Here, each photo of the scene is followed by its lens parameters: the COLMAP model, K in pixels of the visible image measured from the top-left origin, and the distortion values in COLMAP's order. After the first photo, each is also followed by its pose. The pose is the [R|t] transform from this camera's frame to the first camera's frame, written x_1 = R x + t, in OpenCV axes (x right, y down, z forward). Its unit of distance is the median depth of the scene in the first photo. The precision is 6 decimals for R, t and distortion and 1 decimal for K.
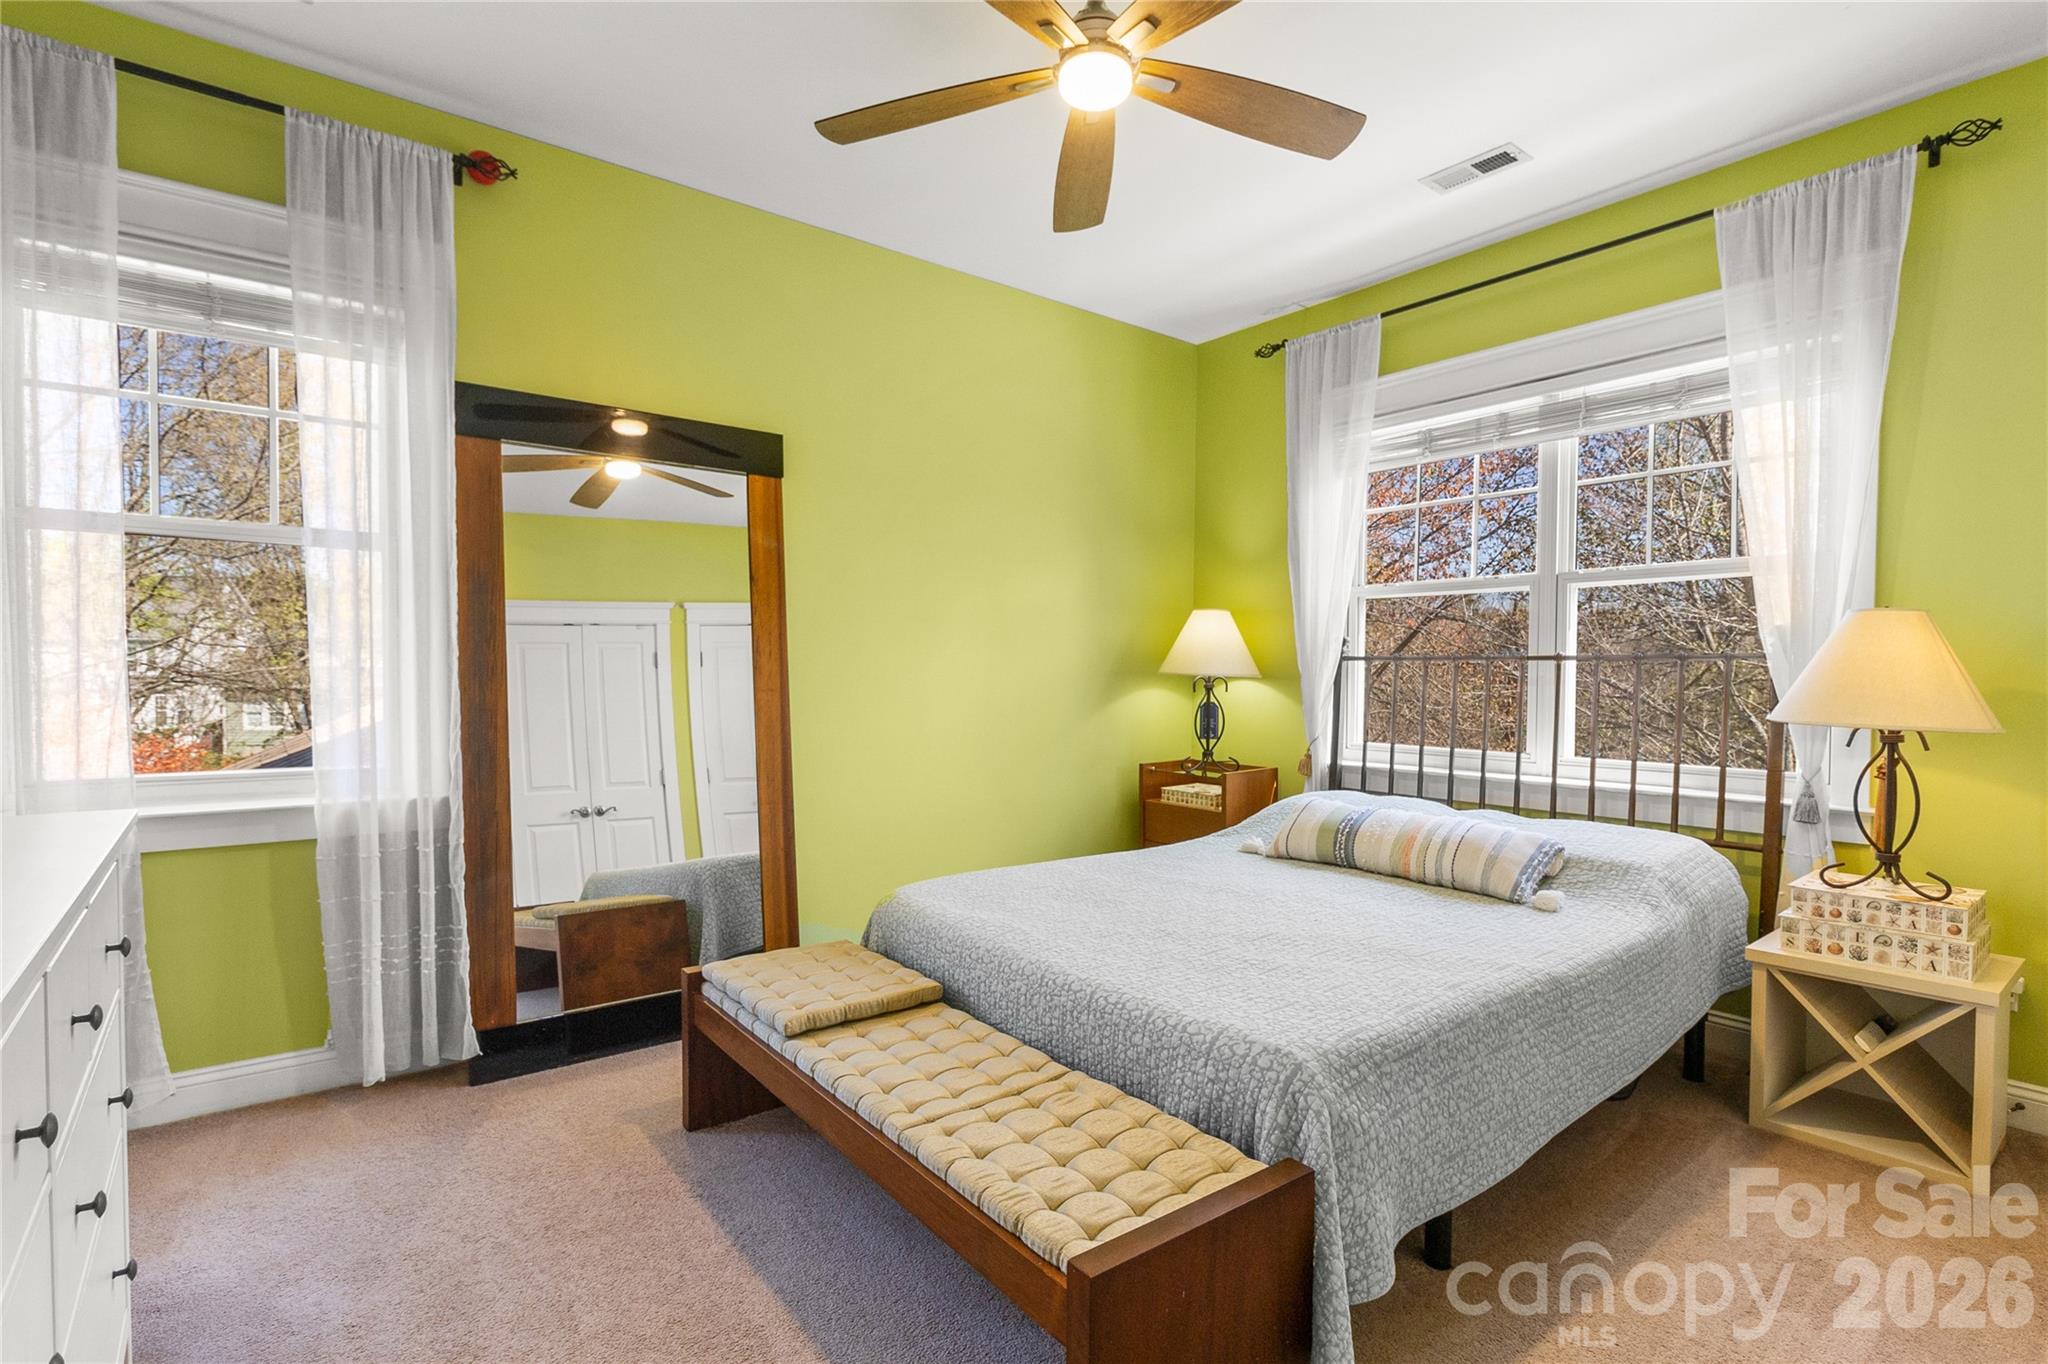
lens RADIAL K [[1003.4, 0, 1028.7], [0, 1003.4, 693.3], [0, 0, 1]] dist [-0.000048, 0.001049]
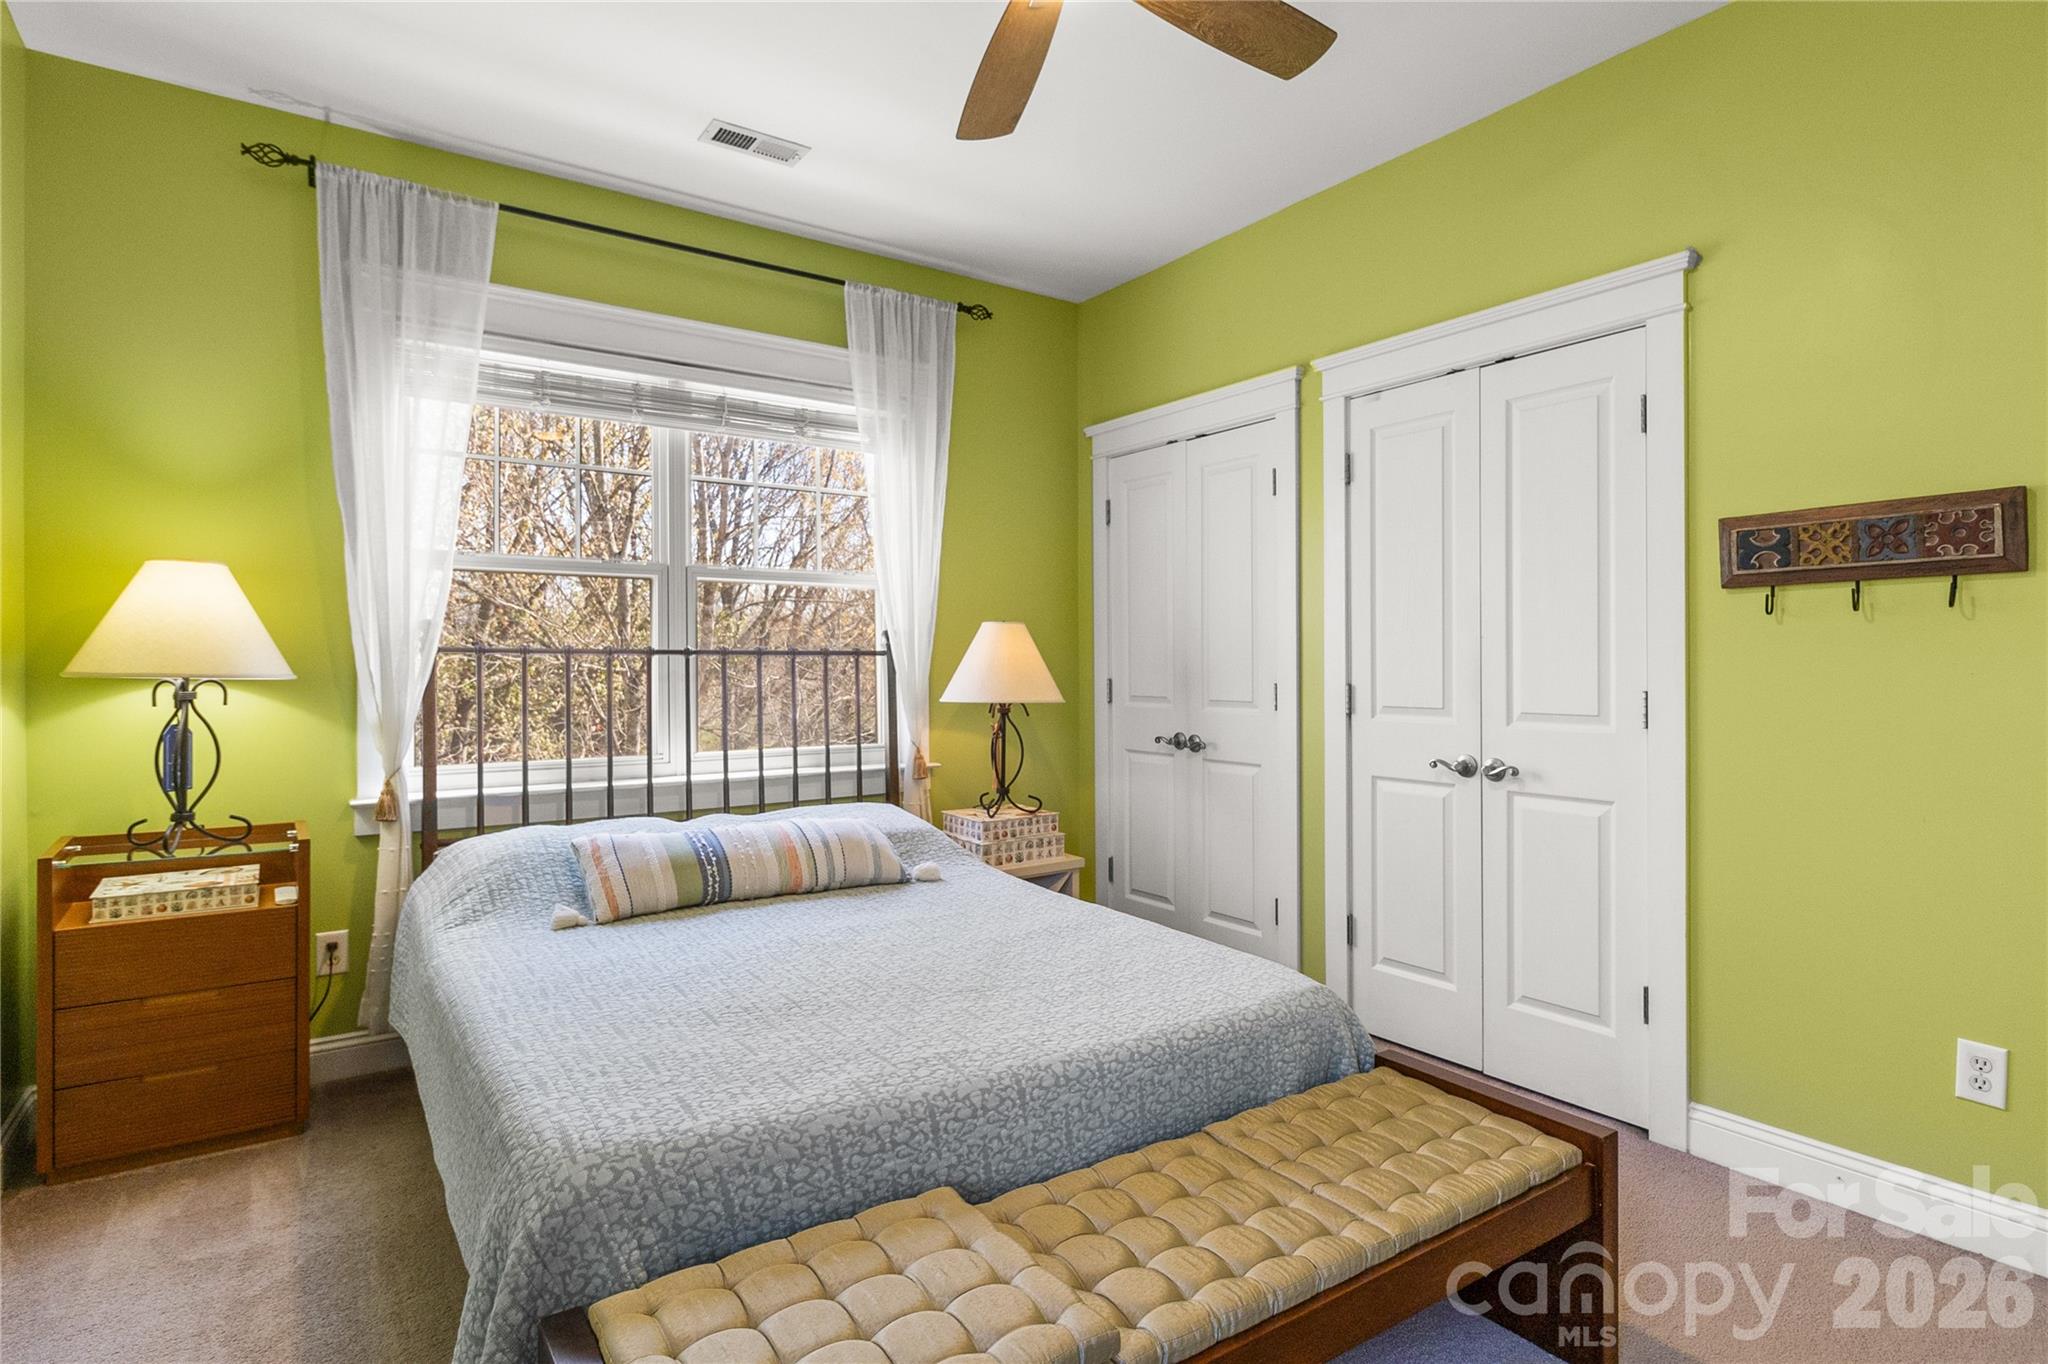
lens RADIAL K [[1072.2, 0, 1030.1], [0, 1072.2, 665.9], [0, 0, 1]] dist [-0.007601, -0.000152]
pose [[0.040790, -0.004902, 0.999156, -0.540972], [0.025938, 0.999656, 0.003846, -0.019112], [-0.998831, 0.025759, 0.040903, 0.676735]]
